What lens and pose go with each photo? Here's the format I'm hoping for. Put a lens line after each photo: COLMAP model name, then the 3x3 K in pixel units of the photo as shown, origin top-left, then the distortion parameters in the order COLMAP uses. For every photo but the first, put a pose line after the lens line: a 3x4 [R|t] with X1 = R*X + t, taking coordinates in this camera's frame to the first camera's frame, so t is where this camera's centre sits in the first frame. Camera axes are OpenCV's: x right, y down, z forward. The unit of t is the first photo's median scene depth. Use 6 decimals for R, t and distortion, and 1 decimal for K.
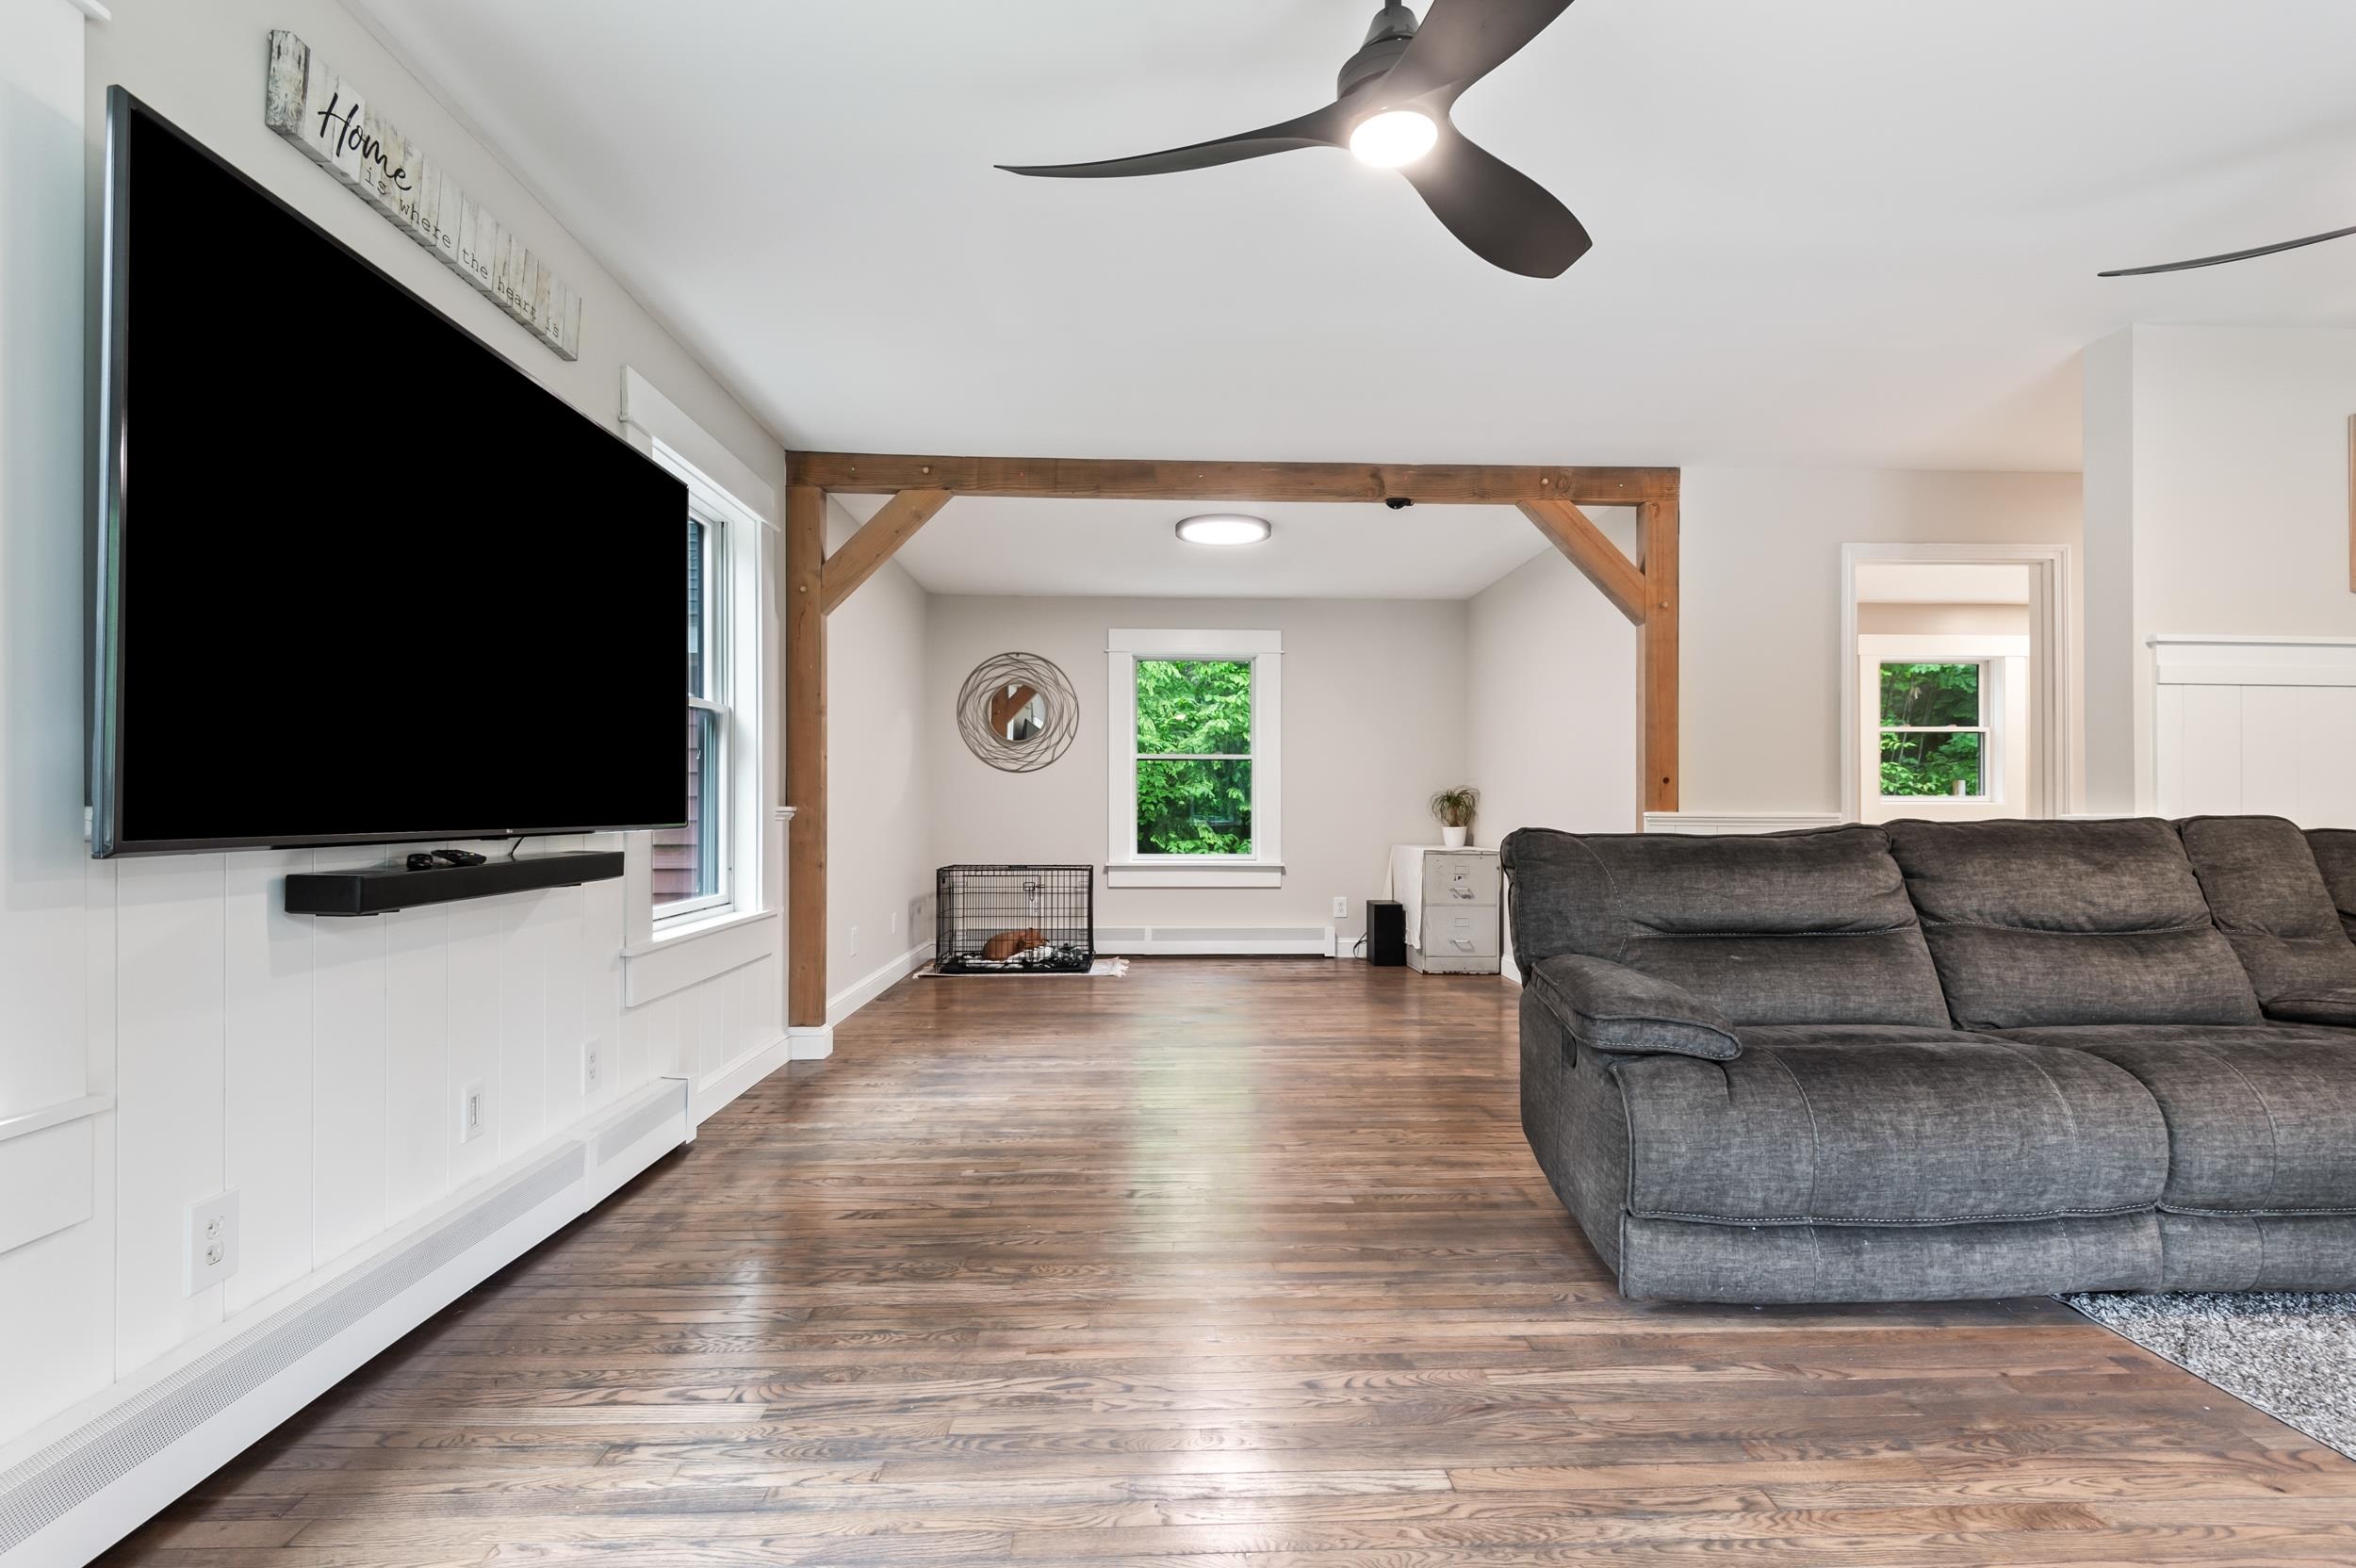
lens RADIAL K [[1071.0, 0, 1186.1], [0, 1071.0, 792.3], [0, 0, 1]] dist [0.011537, -0.006629]
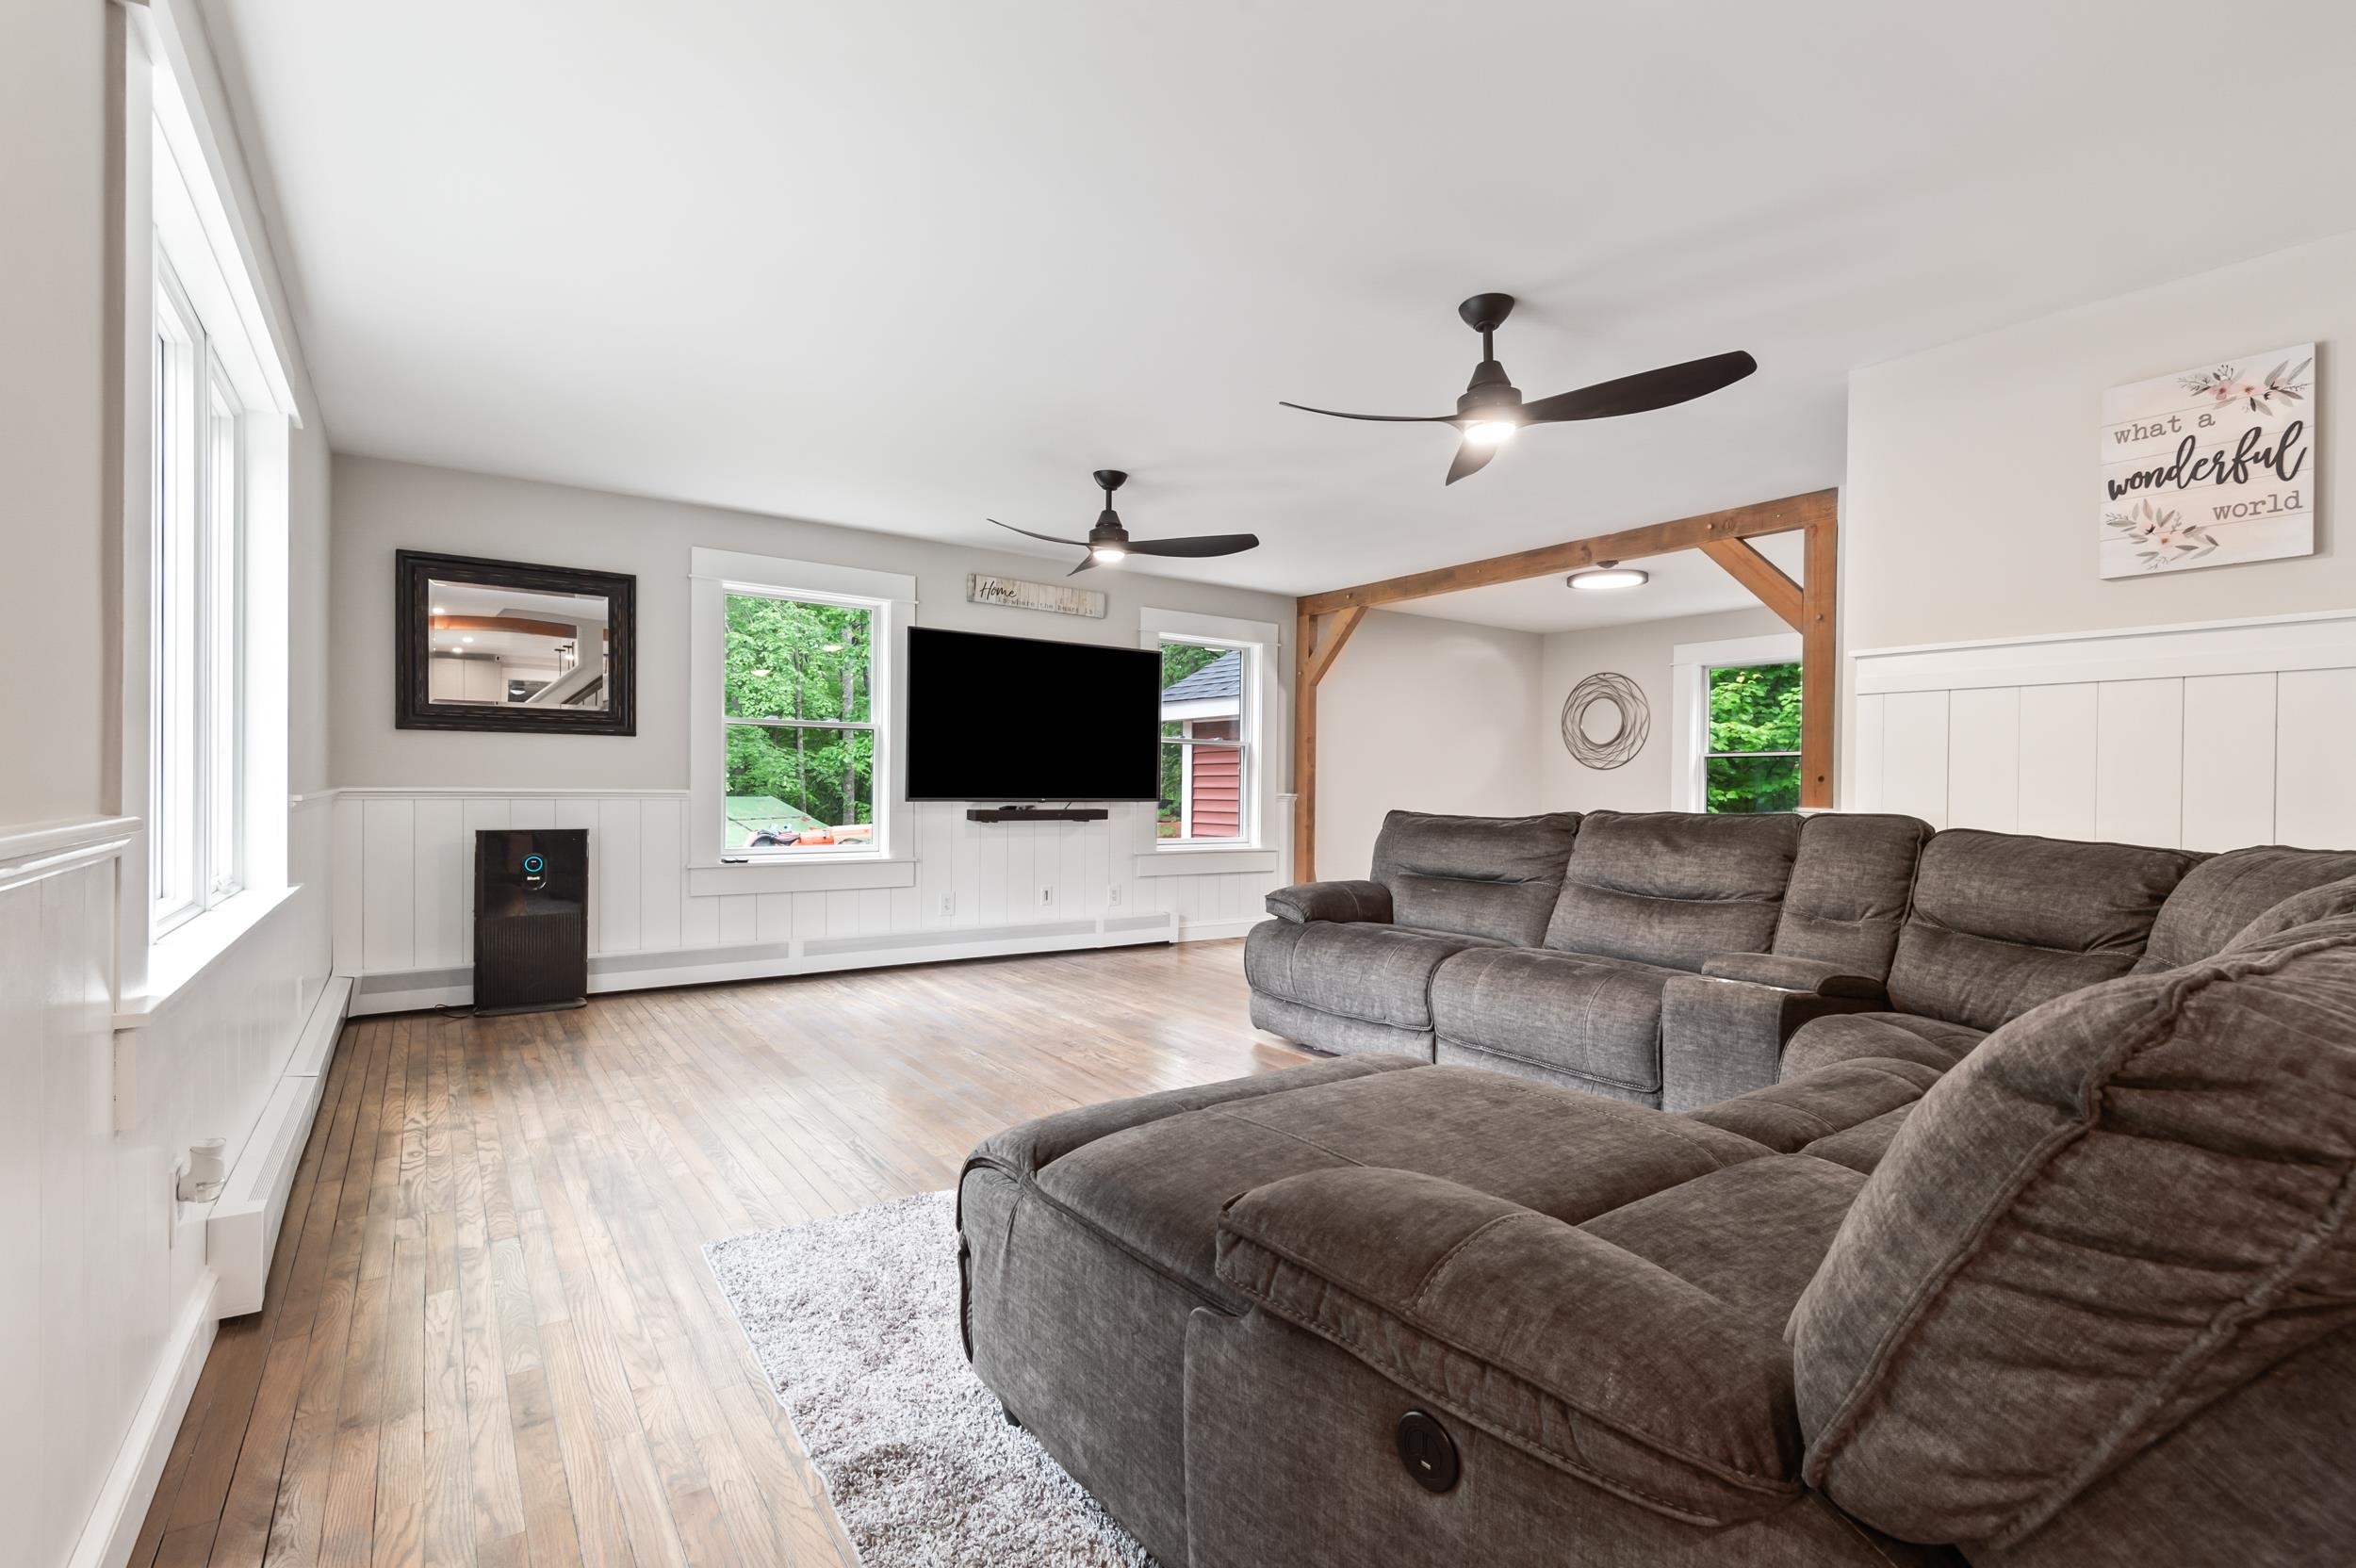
lens RADIAL K [[1071.0, 0, 1177.3], [0, 1071.0, 786.7], [0, 0, 1]] dist [0.011537, -0.006629]
pose [[0.535848, 0.005537, -0.844296, 1.538959], [-0.001287, 0.999983, 0.005741, -0.012773], [0.844313, -0.001990, 0.535846, -0.198732]]
